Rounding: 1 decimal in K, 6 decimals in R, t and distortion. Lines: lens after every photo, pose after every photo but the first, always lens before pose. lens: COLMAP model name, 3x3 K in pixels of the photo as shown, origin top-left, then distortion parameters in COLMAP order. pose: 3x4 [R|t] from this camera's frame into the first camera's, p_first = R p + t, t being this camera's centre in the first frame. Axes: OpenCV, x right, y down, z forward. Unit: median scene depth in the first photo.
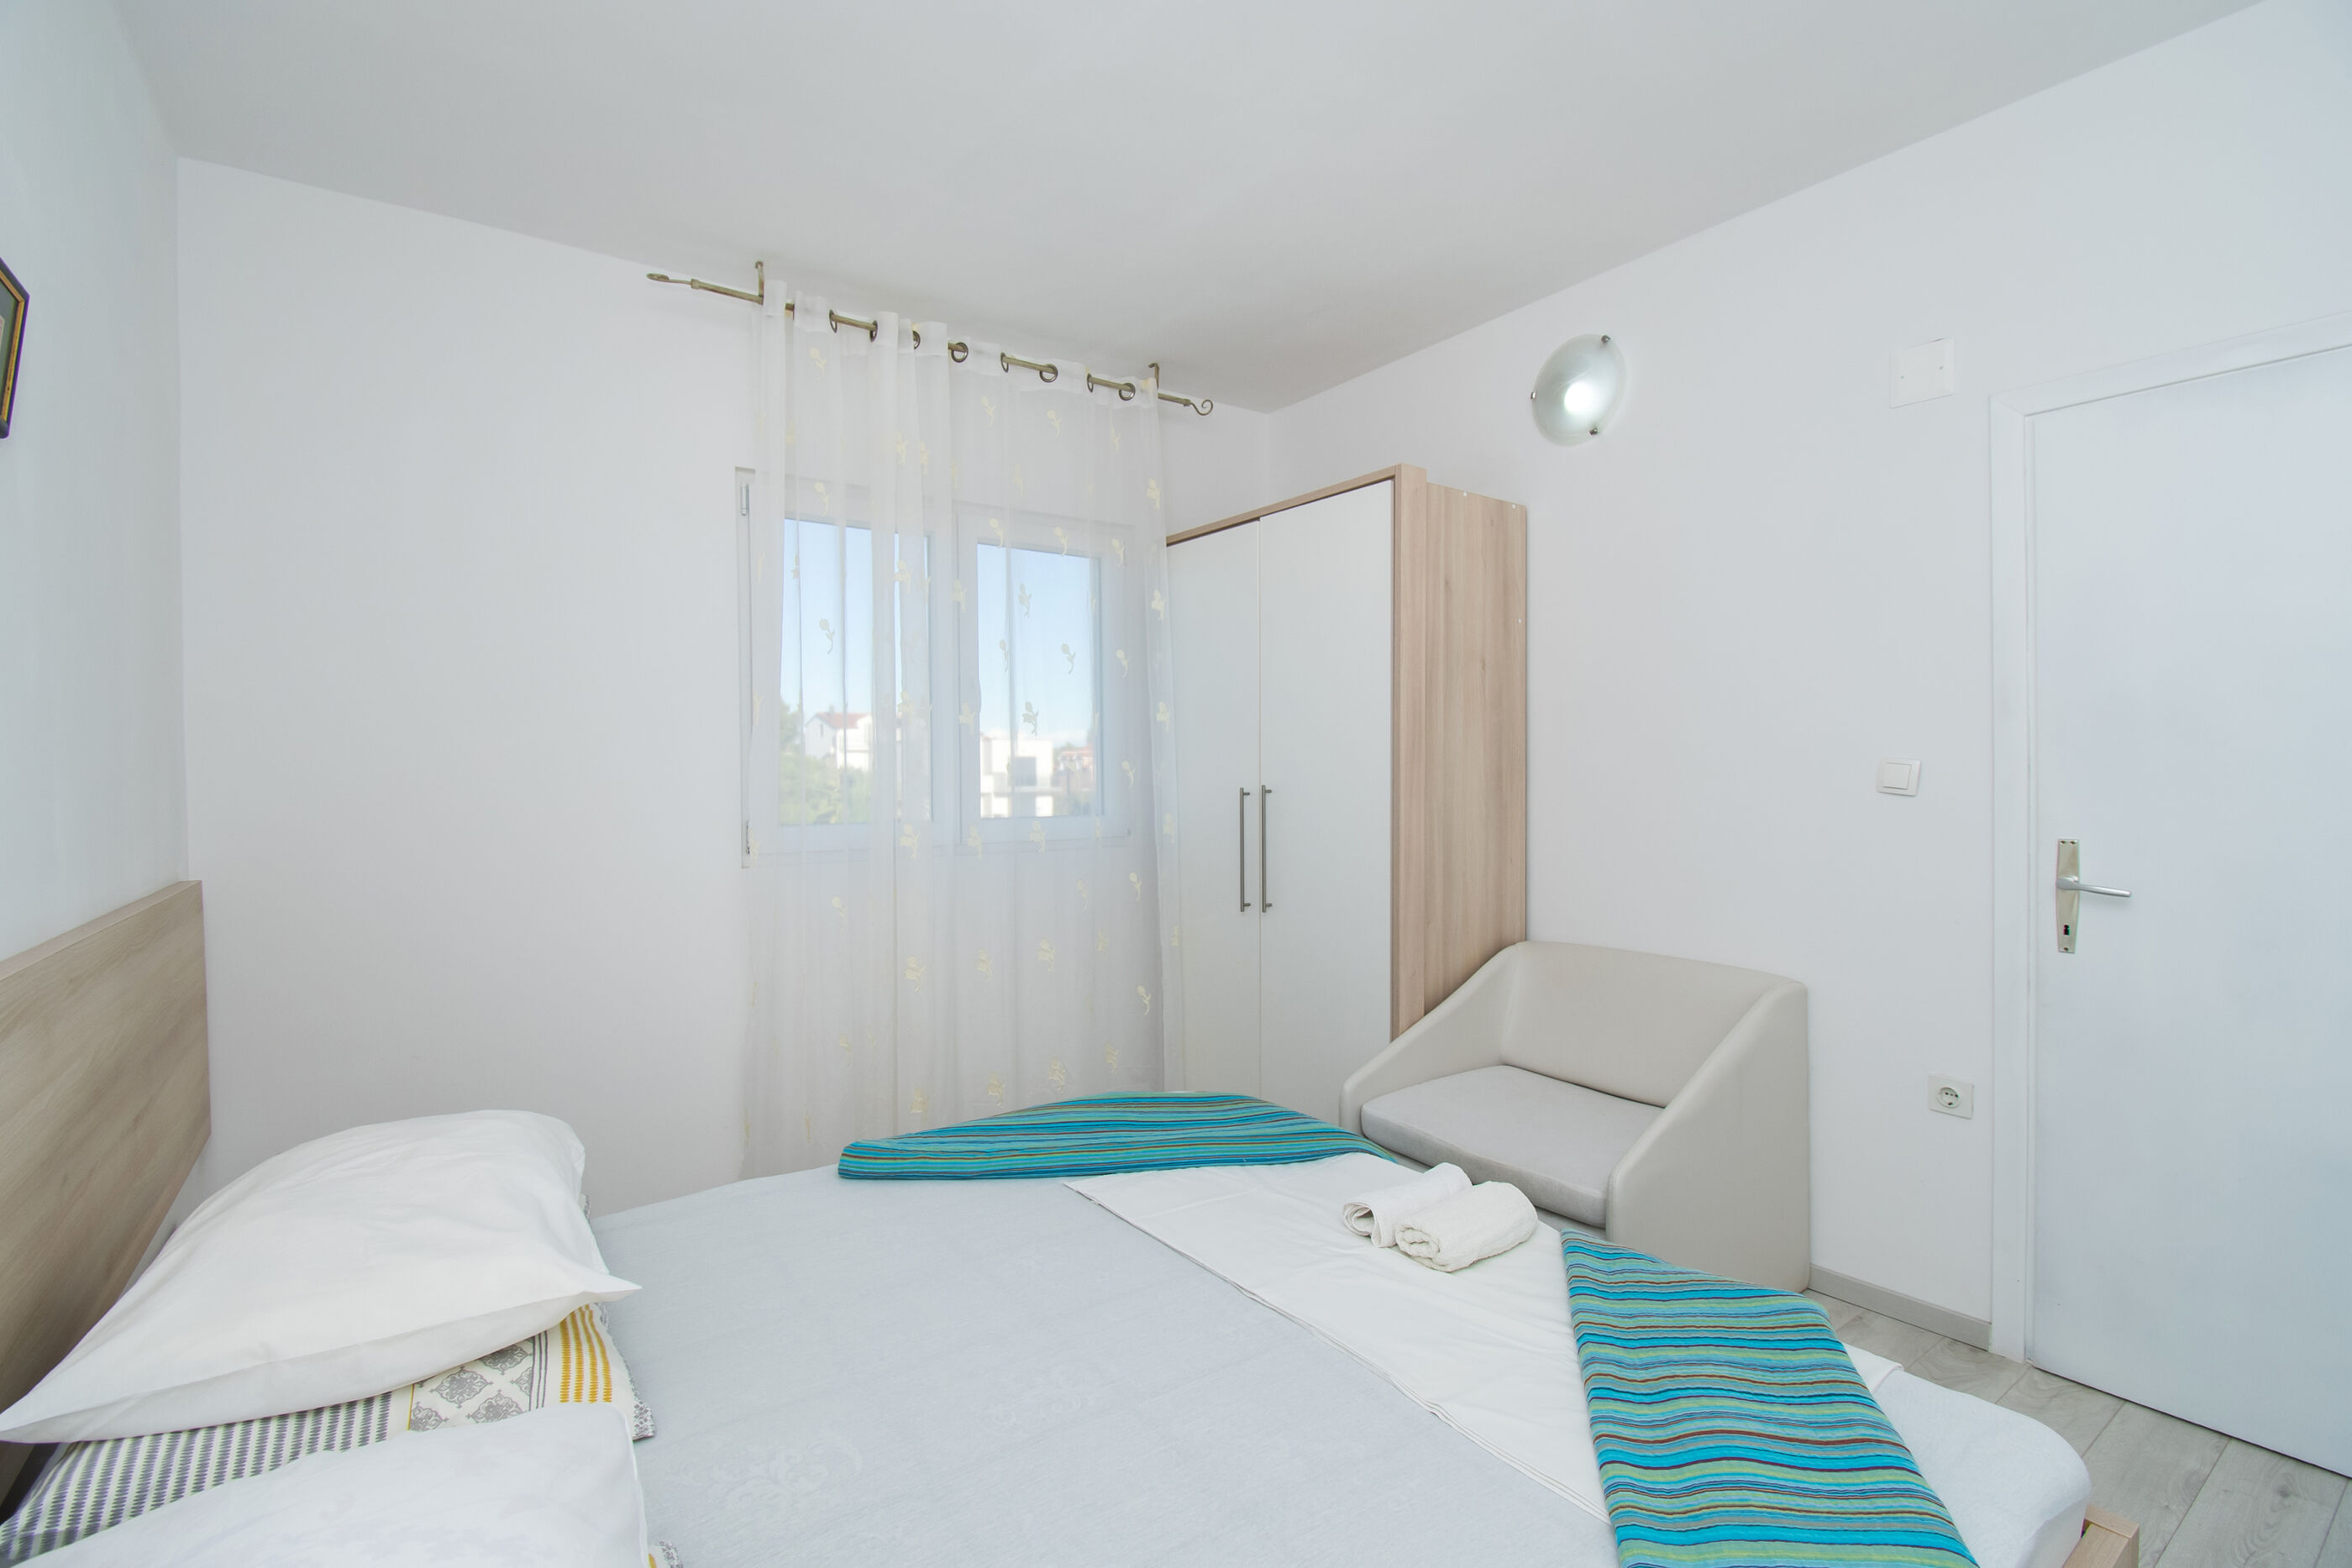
lens RADIAL K [[1058.6, 0, 1178.7], [0, 1058.6, 774.2], [0, 0, 1]] dist [0.009355, -0.016369]
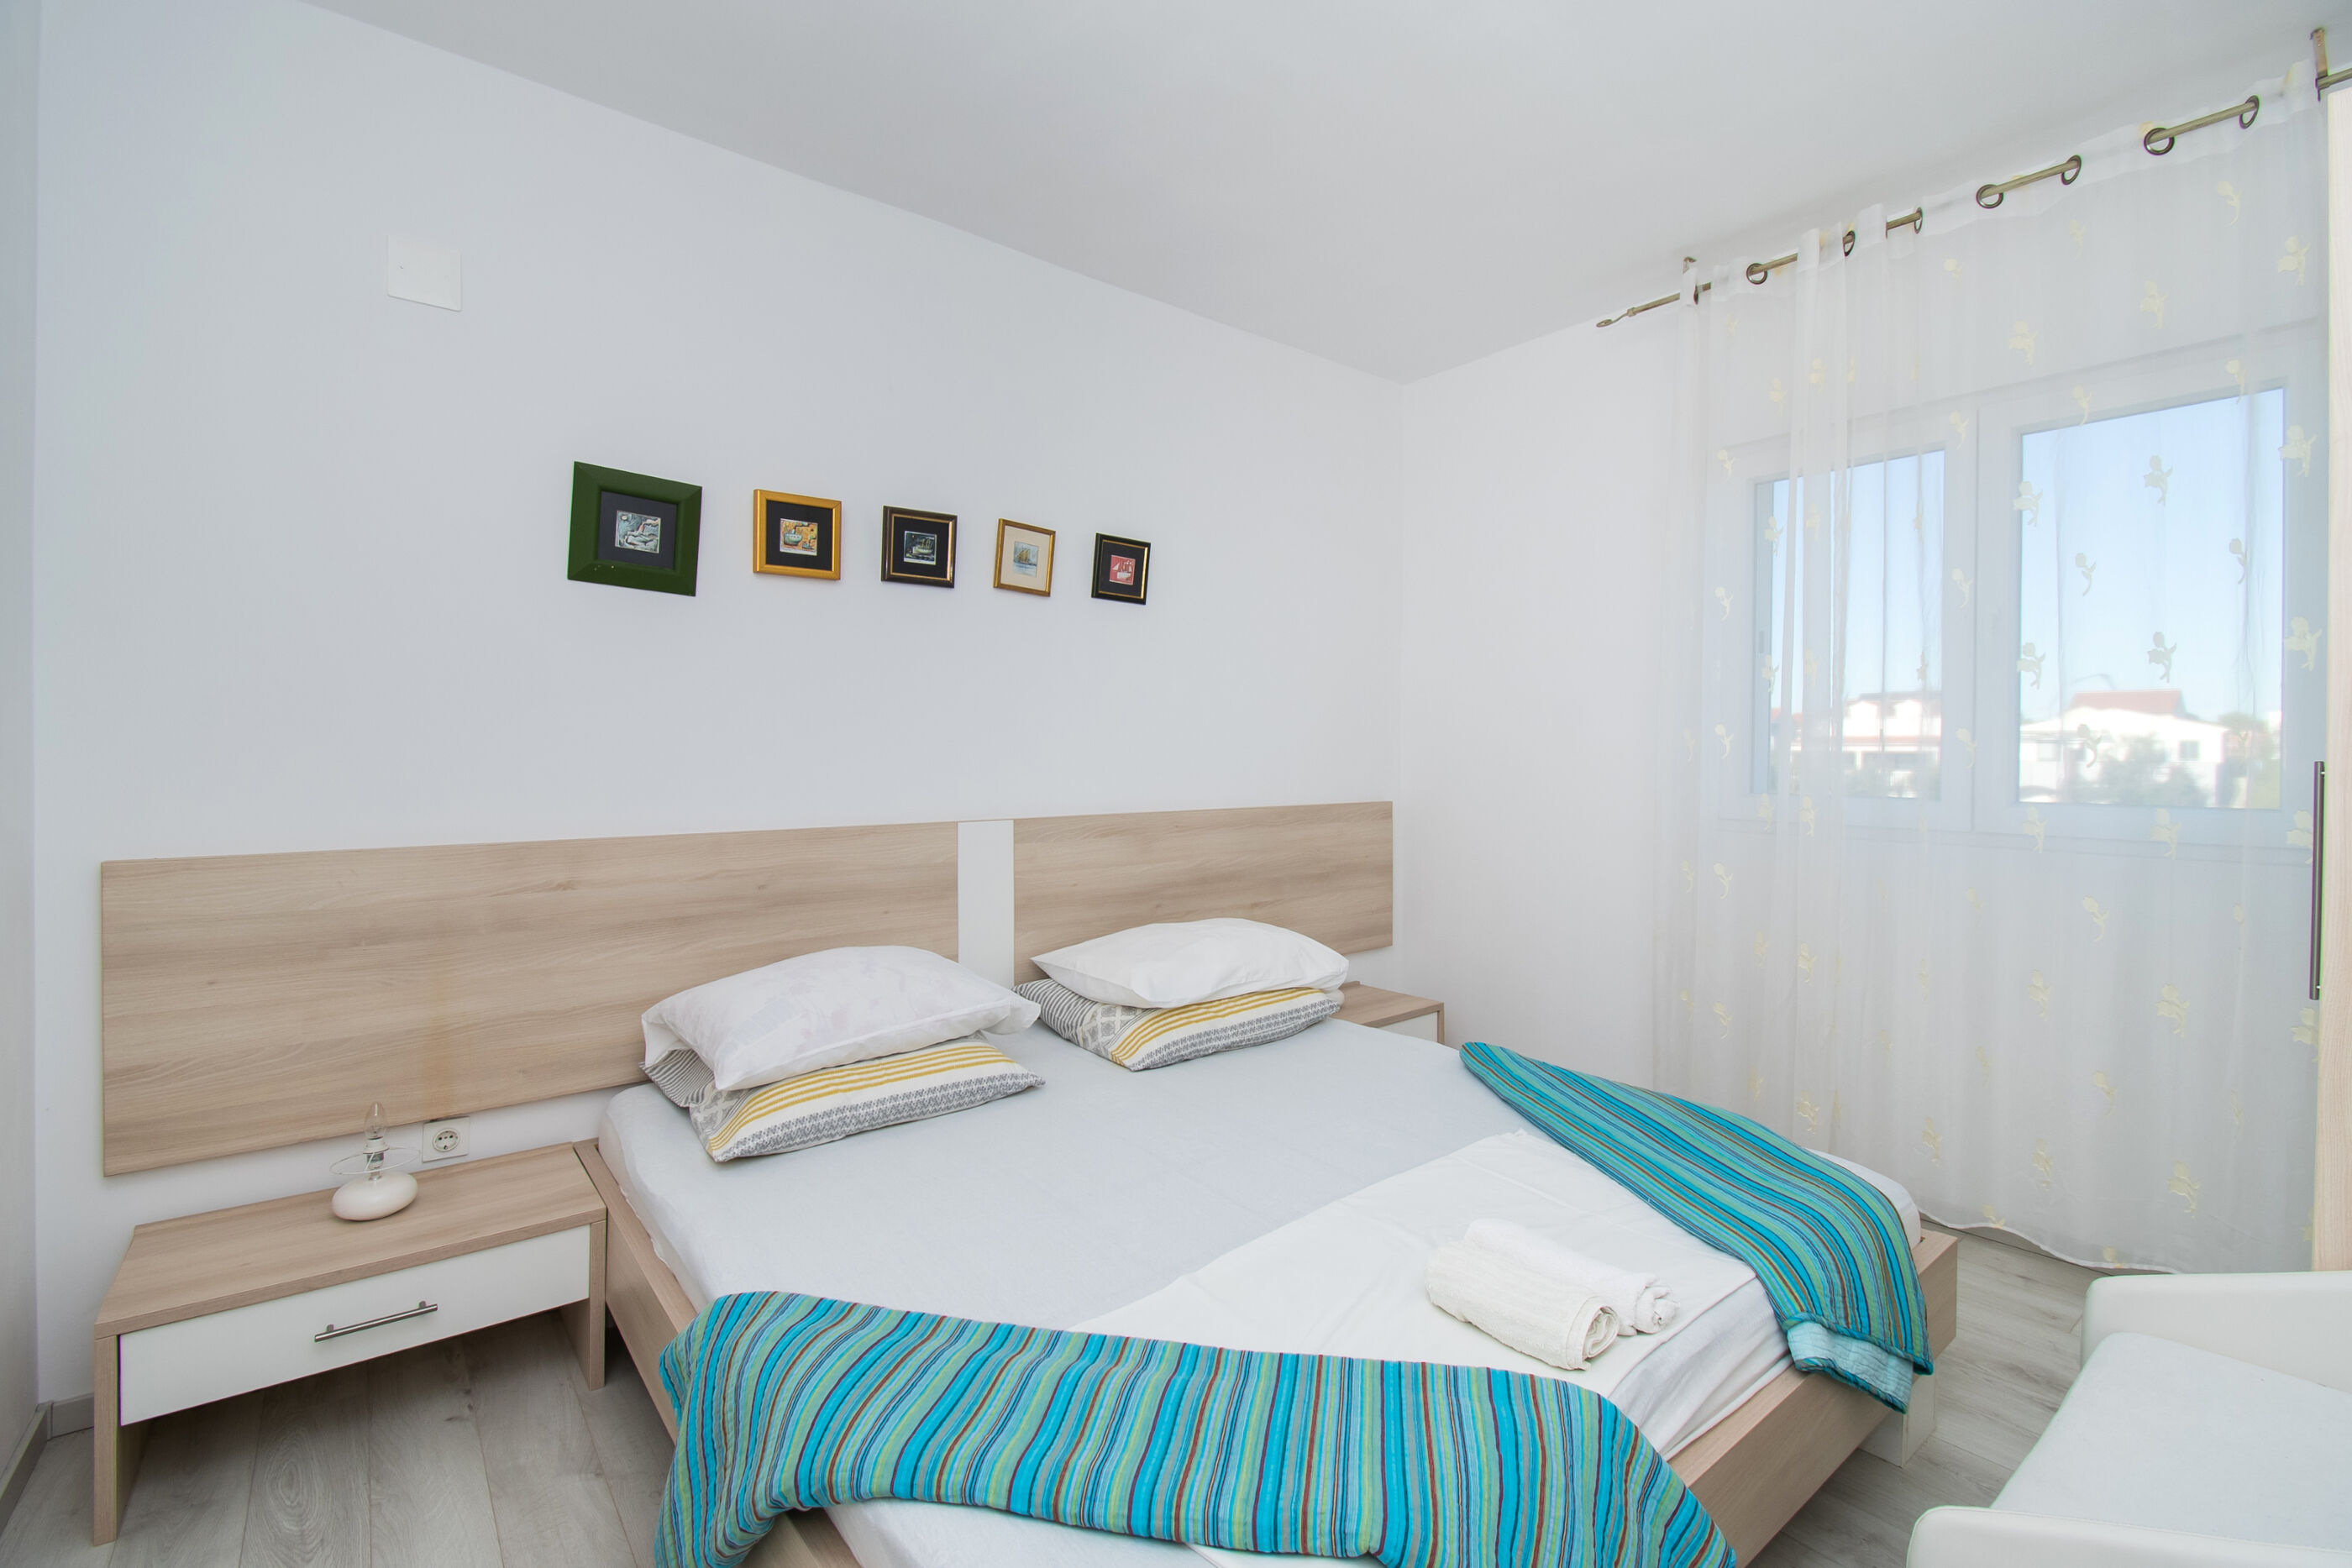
lens RADIAL K [[1058.6, 0, 1178.7], [0, 1058.6, 774.2], [0, 0, 1]] dist [0.009355, -0.016369]
pose [[0.034623, 0.035107, -0.998784, 0.566764], [0.001528, 0.999380, 0.035181, -0.003175], [0.999399, -0.002744, 0.034548, 0.384888]]
